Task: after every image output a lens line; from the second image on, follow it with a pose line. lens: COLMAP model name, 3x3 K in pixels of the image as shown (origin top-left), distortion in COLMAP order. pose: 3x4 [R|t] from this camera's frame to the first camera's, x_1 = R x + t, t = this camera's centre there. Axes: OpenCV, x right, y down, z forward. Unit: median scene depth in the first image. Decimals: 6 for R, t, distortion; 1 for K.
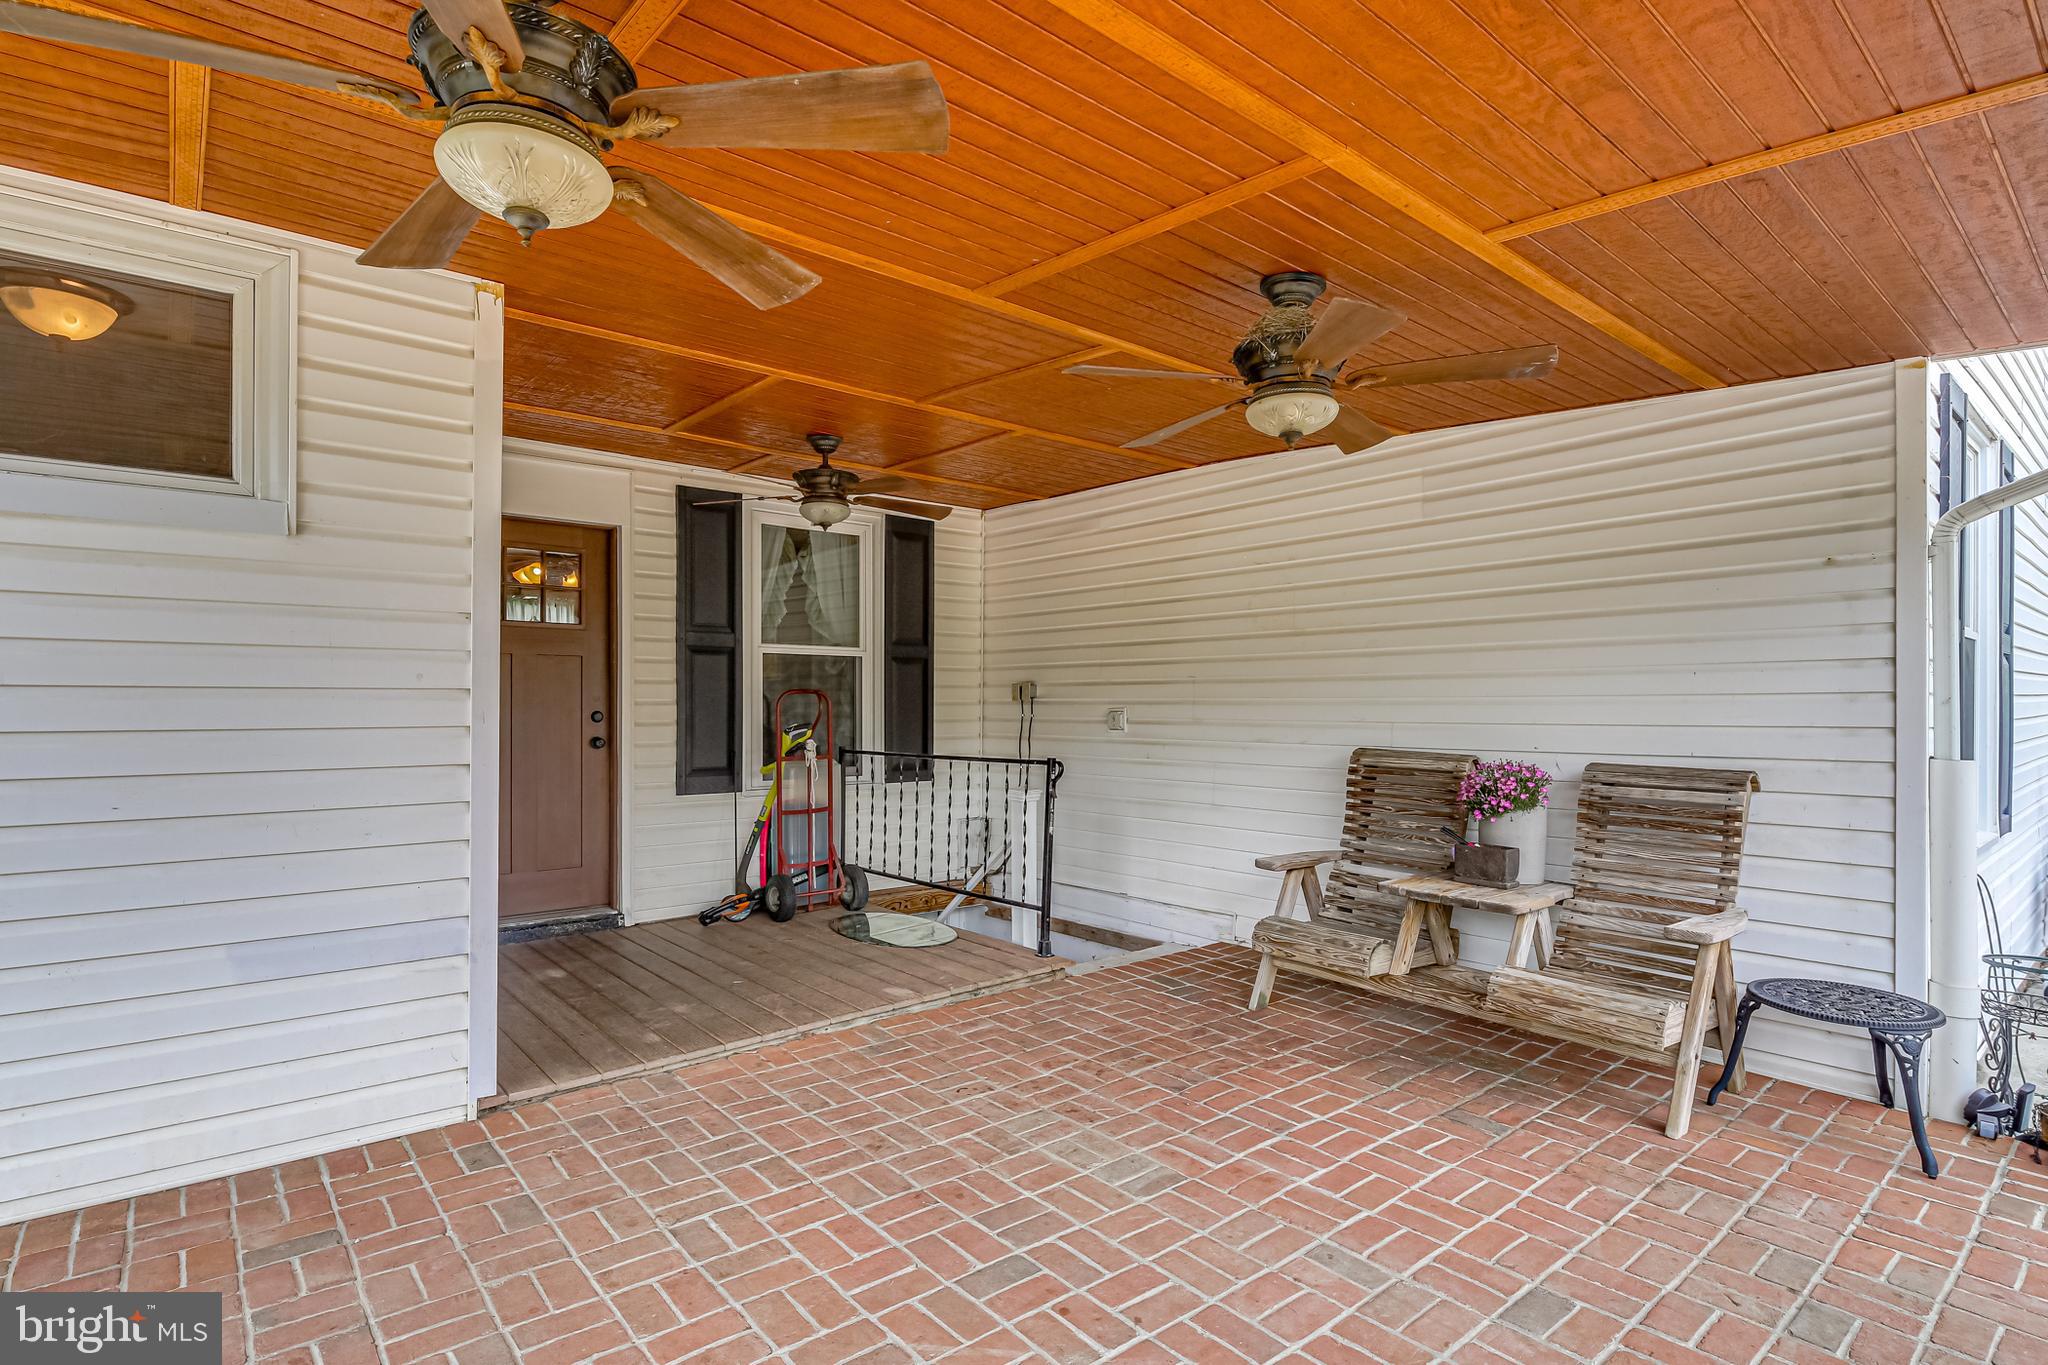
lens RADIAL K [[1018.6, 0, 1031.5], [0, 1018.6, 710.6], [0, 0, 1]] dist [-0.001166, -0.000361]
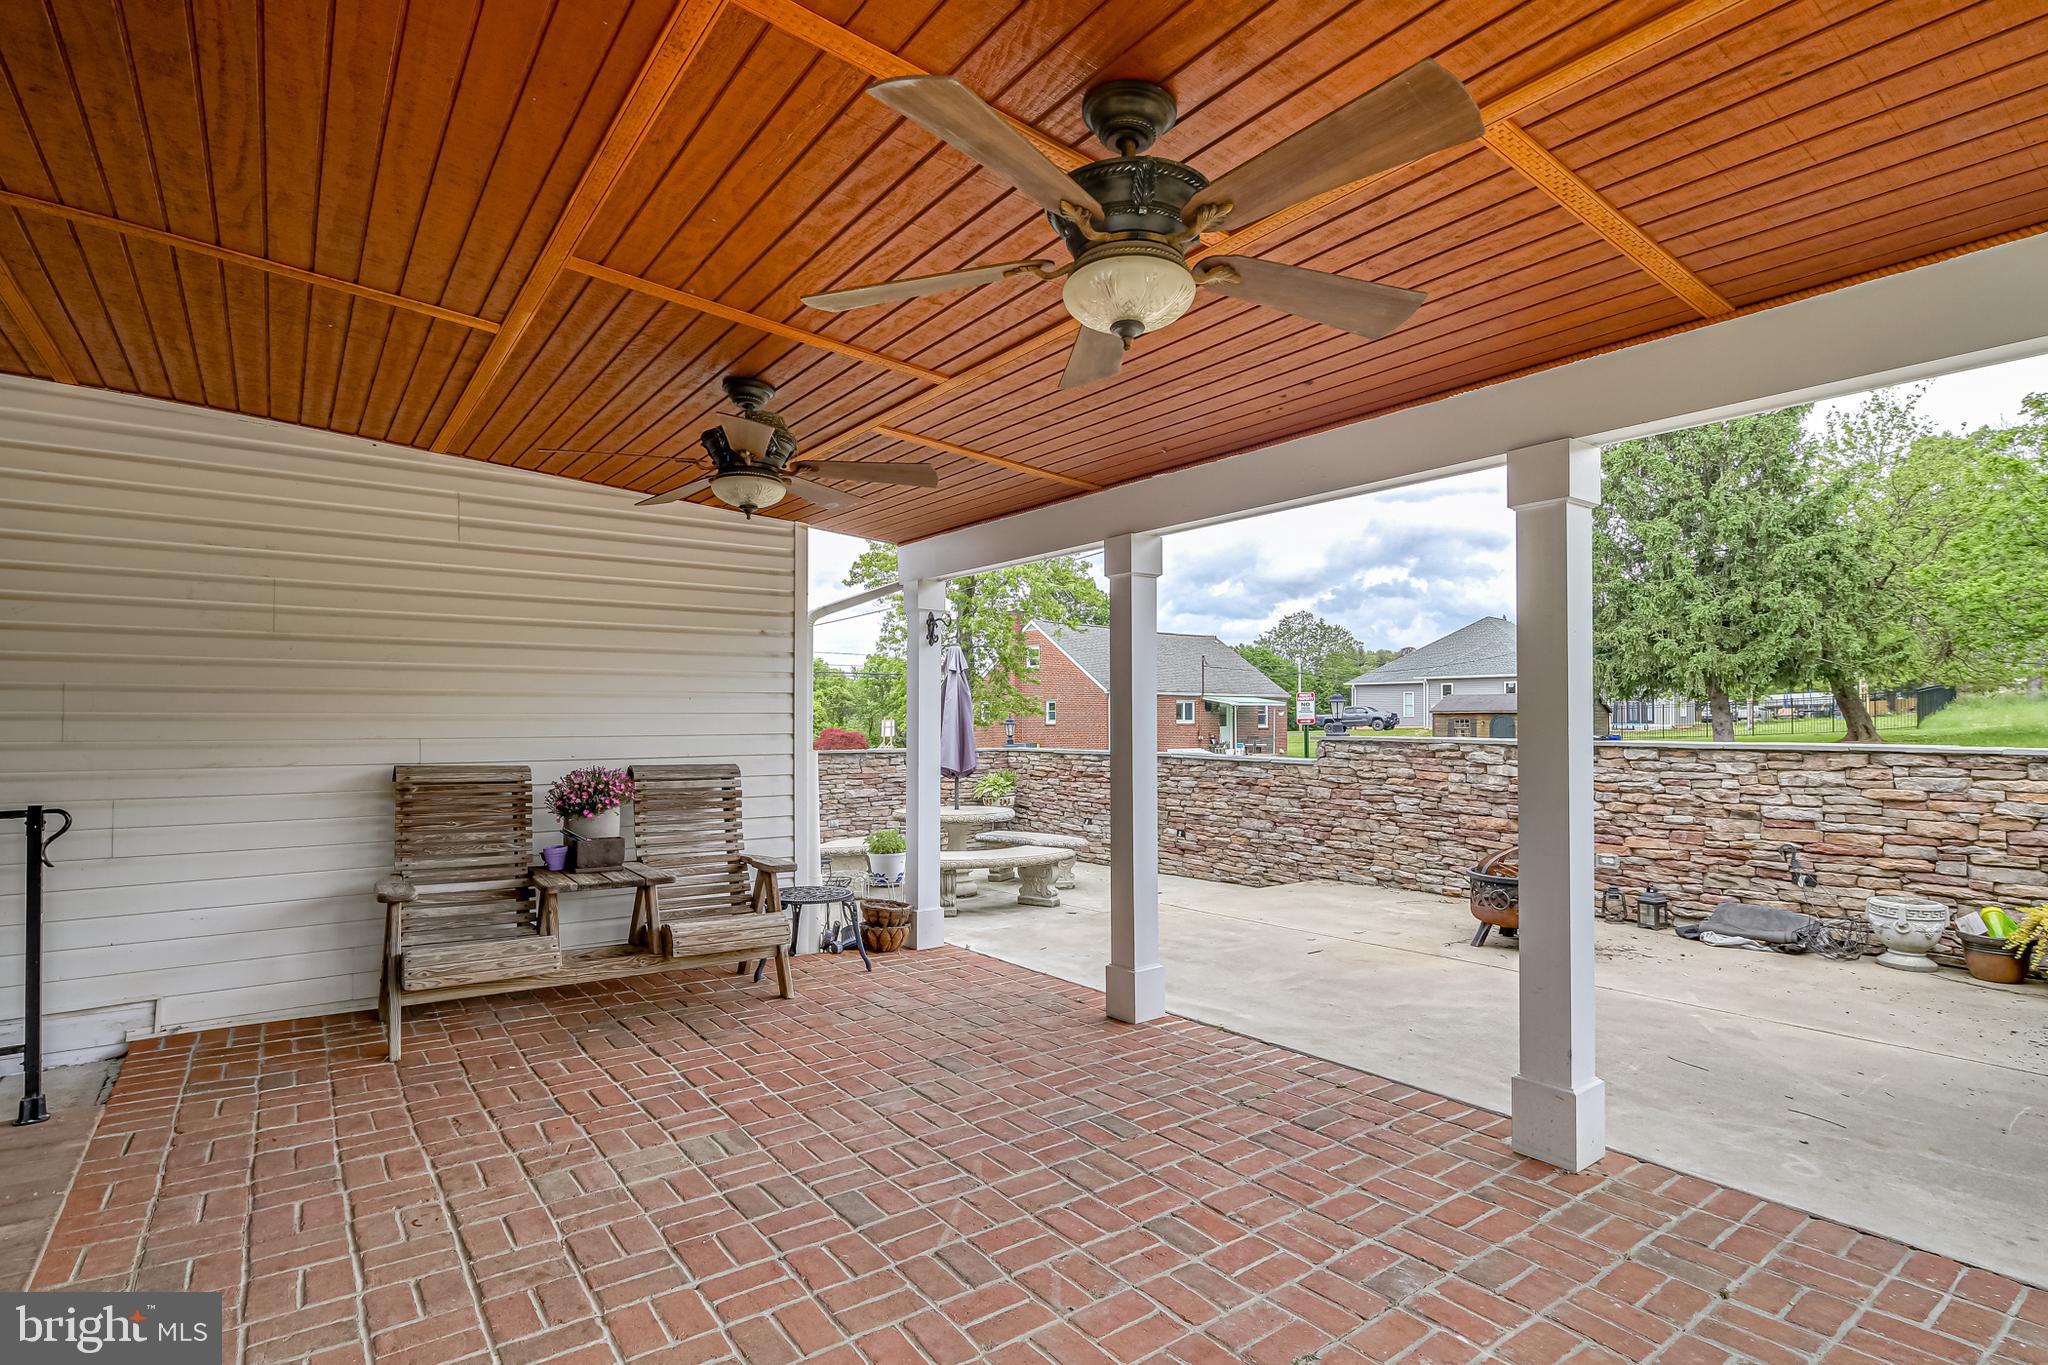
lens RADIAL K [[999.3, 0, 1018.7], [0, 999.3, 711.9], [0, 0, 1]] dist [0.000920, -0.000507]
pose [[0.069548, 0.006839, 0.997555, -0.678194], [0.005142, 0.999961, -0.007214, -0.004948], [-0.997565, 0.005631, 0.069511, 0.419300]]
